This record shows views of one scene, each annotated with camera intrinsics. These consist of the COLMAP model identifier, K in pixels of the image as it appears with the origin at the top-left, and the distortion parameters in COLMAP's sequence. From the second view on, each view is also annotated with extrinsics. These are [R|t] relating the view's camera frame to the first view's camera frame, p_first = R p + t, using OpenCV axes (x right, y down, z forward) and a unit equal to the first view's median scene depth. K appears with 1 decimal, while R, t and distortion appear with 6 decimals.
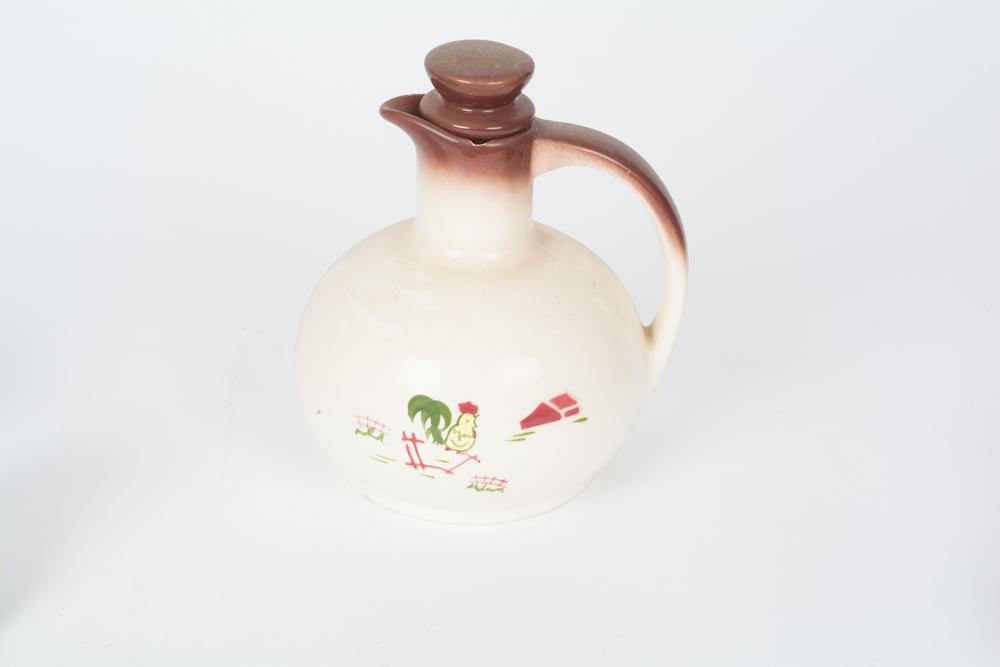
lens RADIAL K [[2455.4, 0, 498.6], [0, 2455.4, 335.9], [0, 0, 1]] dist [-0.034526, 0.000000]
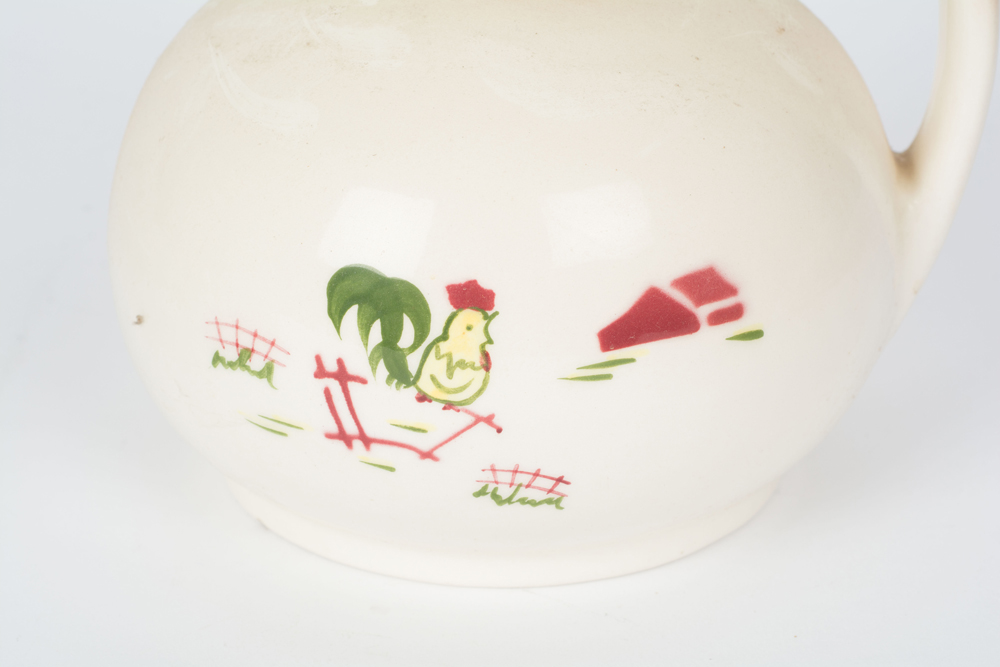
lens RADIAL K [[2455.4, 0, 499.2], [0, 2455.4, 334.6], [0, 0, 1]] dist [-0.034526, 0.000000]
pose [[0.996733, 0.005146, -0.080605, 0.025202], [-0.009412, 0.998570, -0.052633, 0.056729], [0.080219, 0.053219, 0.995356, 0.586323]]
